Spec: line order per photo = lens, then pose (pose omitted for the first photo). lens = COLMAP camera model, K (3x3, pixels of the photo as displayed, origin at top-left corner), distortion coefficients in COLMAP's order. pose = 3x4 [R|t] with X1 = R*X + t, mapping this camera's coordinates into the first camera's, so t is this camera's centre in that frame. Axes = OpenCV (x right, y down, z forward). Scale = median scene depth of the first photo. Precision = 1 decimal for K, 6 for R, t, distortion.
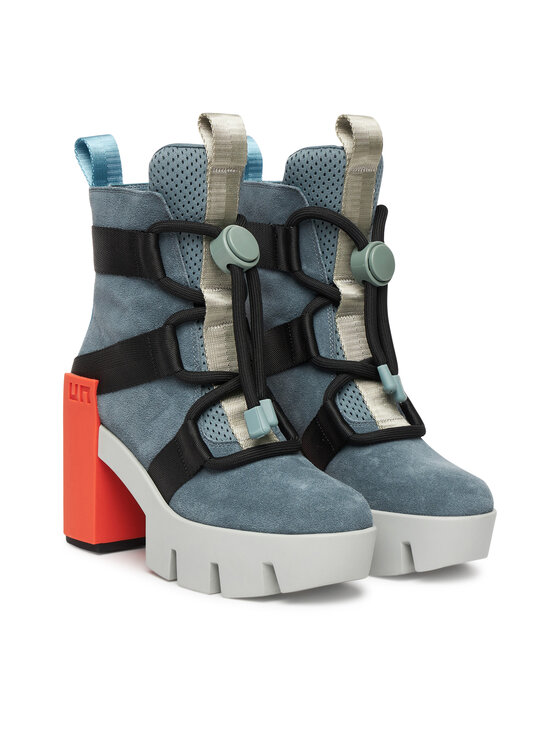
lens RADIAL K [[1370.1, 0, 280.0], [0, 1370.1, 373.0], [0, 0, 1]] dist [0.302960, 0.009449]
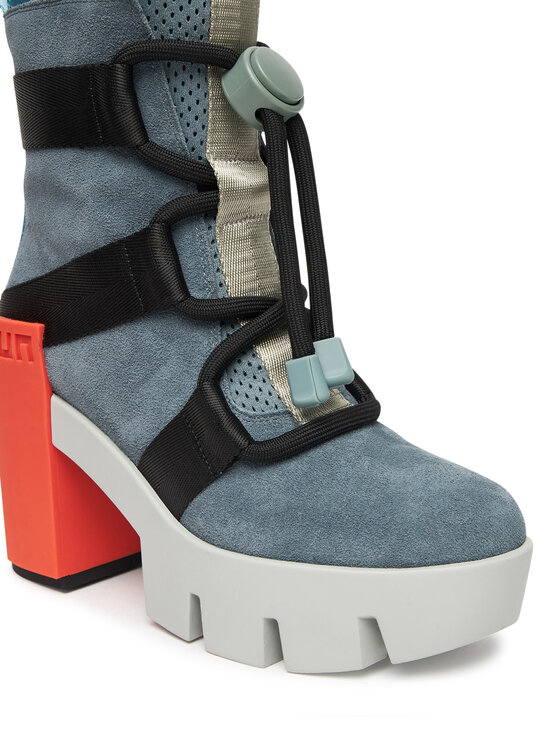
lens RADIAL K [[1050.3, 0, 280.0], [0, 1050.3, 373.0], [0, 0, 1]] dist [0.047740, 0.035641]
pose [[0.991854, -0.068665, 0.107292, -0.082364], [0.061710, 0.995853, 0.066856, 0.002211], [-0.111438, -0.059690, 0.991977, 0.538717]]
